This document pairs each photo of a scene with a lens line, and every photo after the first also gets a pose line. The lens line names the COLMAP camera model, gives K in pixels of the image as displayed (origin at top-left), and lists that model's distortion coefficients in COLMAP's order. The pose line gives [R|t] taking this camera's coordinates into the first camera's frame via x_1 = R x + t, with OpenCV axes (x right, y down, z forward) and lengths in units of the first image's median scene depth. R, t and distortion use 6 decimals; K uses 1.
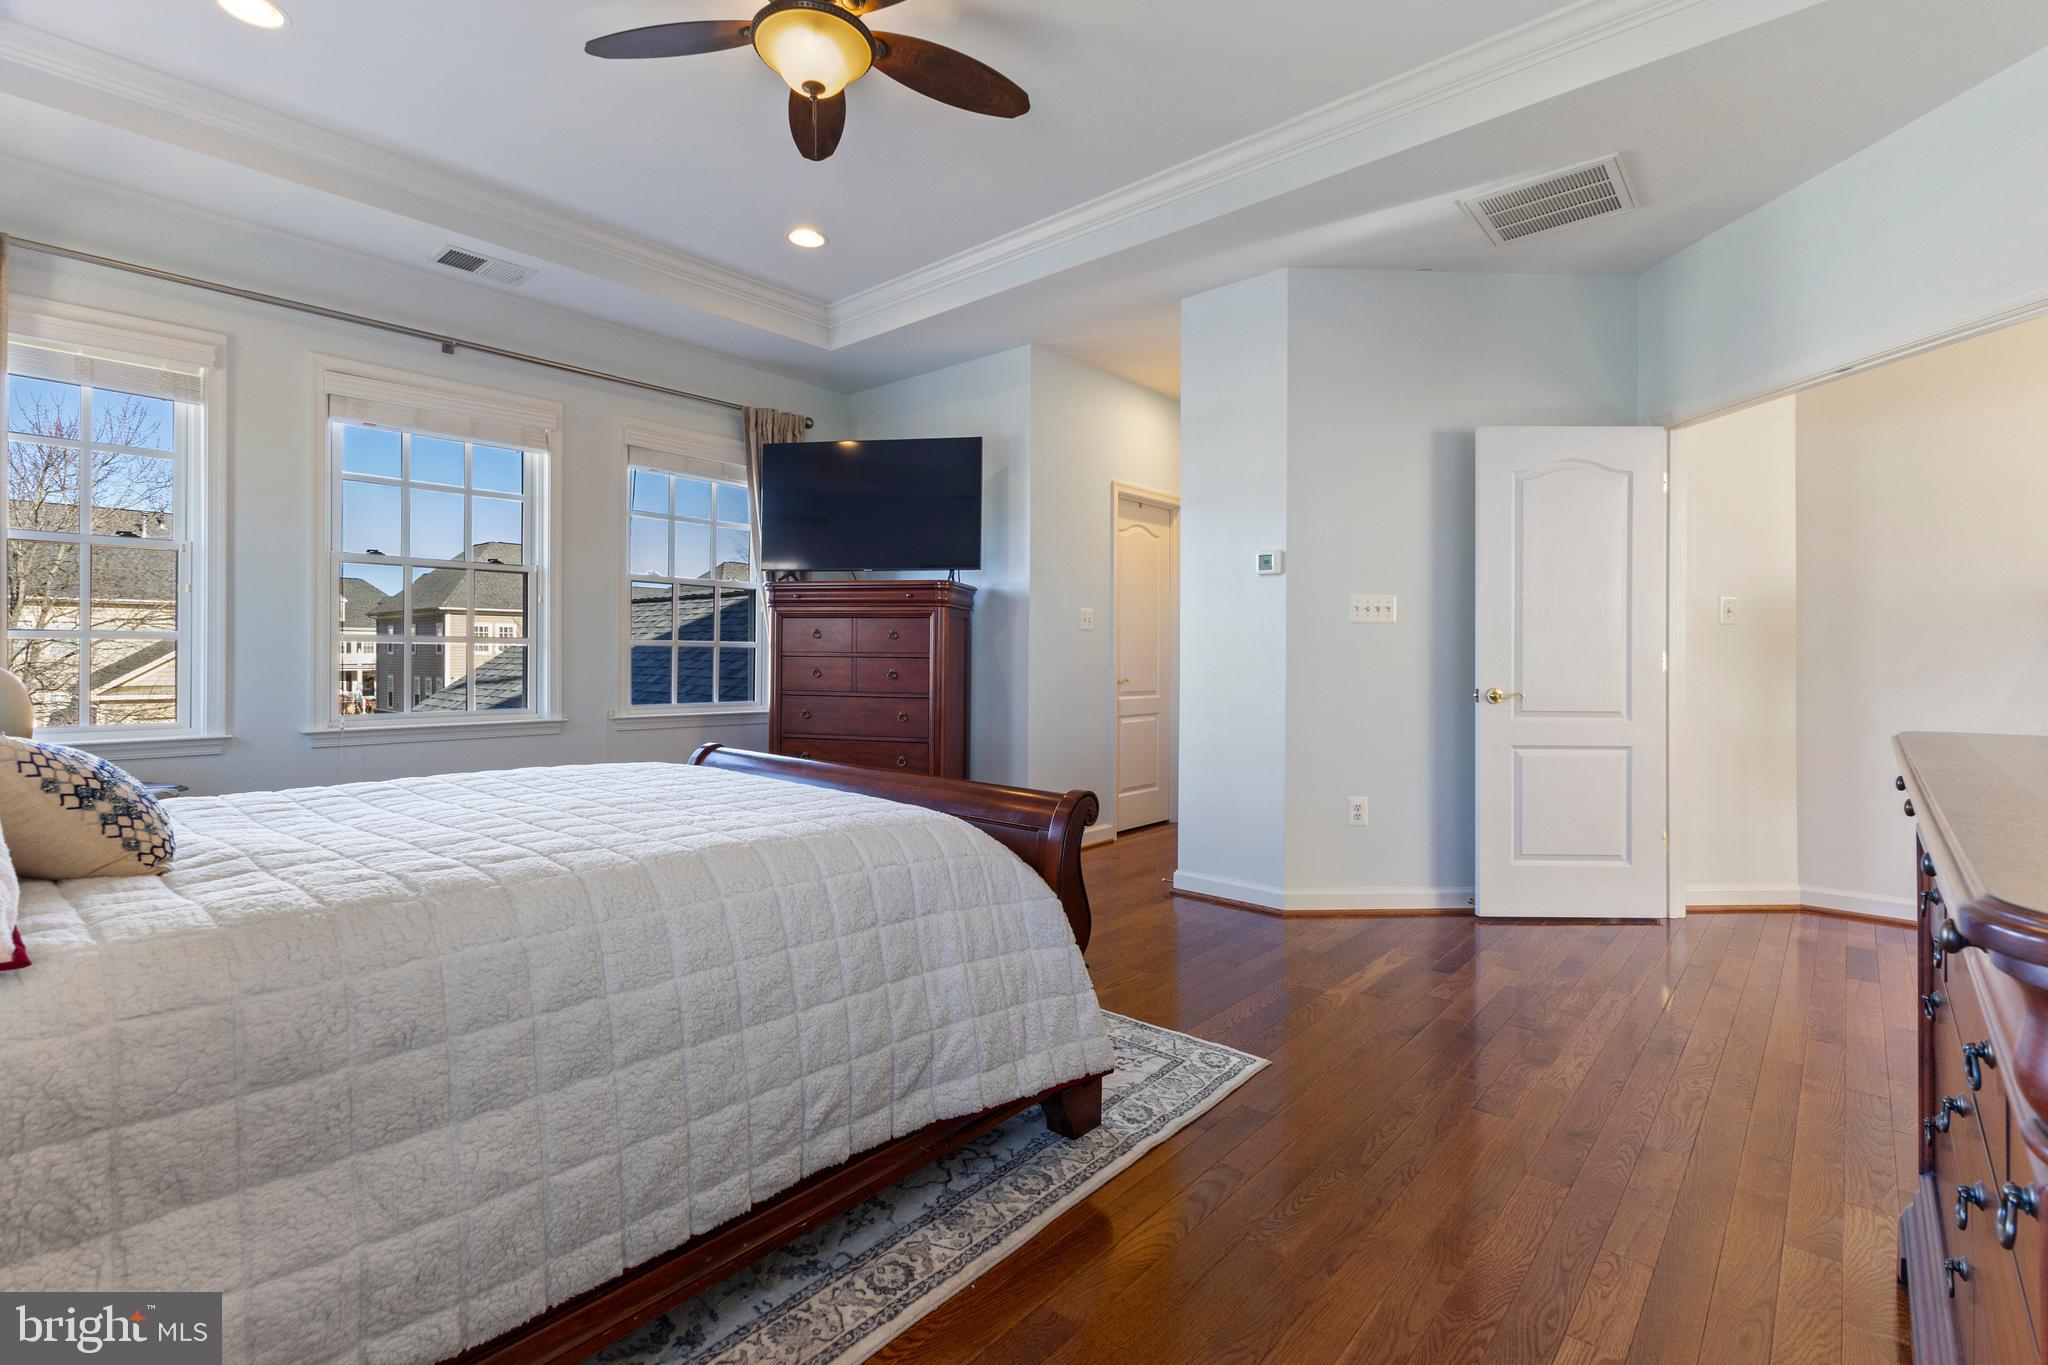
lens RADIAL K [[905.9, 0, 1030.8], [0, 905.9, 667.9], [0, 0, 1]] dist [0.022686, -0.001471]
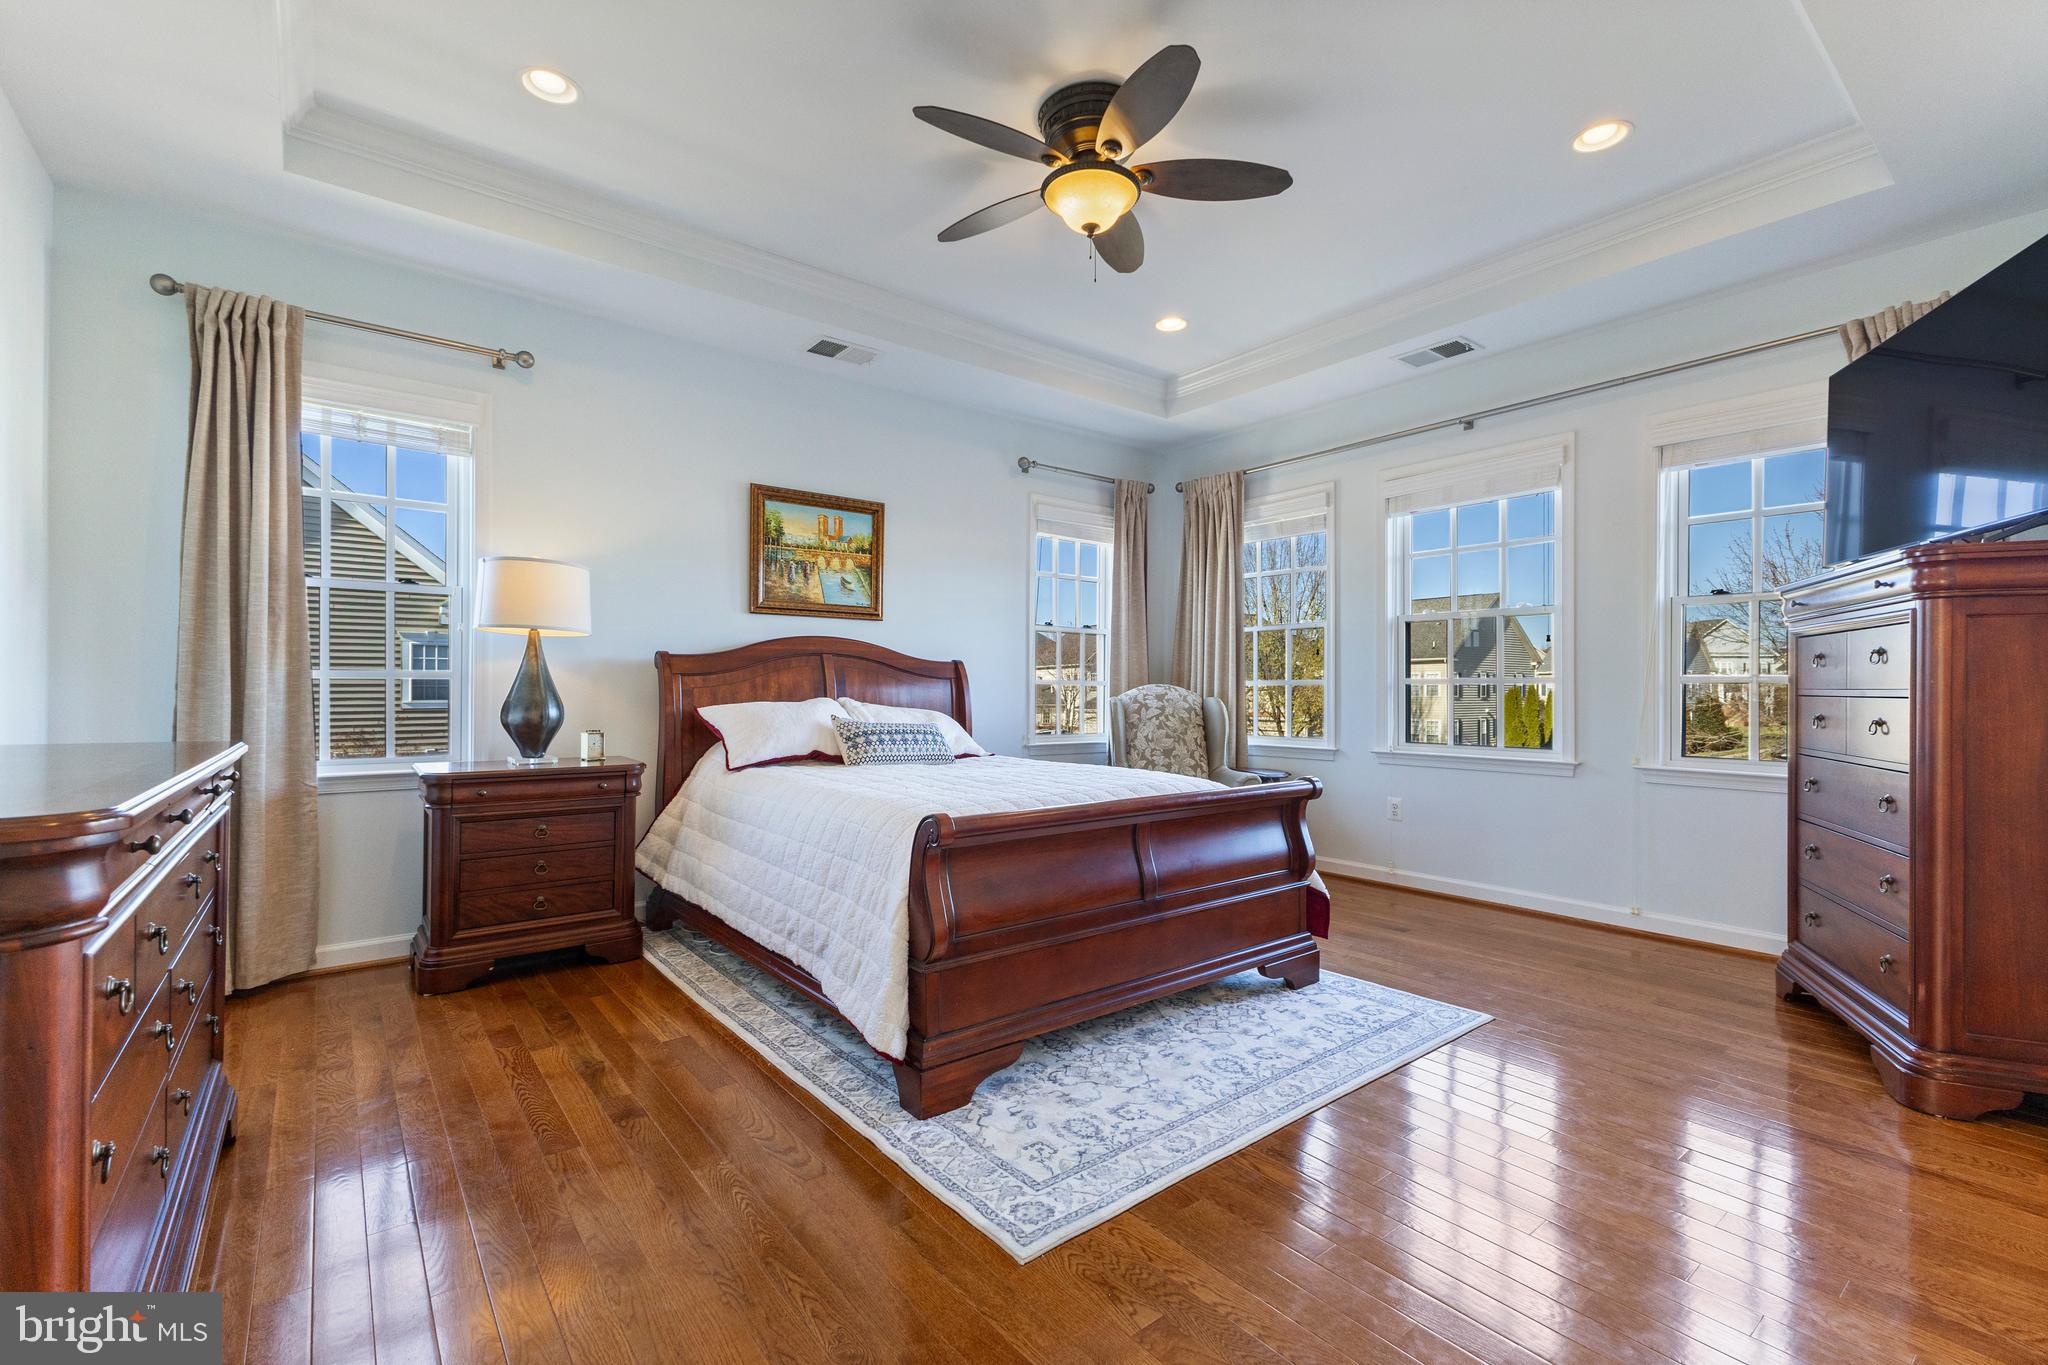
lens RADIAL K [[905.9, 0, 1032.9], [0, 905.9, 691.4], [0, 0, 1]] dist [0.022686, -0.001471]
pose [[-0.169293, -0.002602, -0.985562, 1.205752], [-0.020794, 0.999783, 0.000933, -0.016613], [0.985346, 0.020651, -0.169310, 1.398363]]
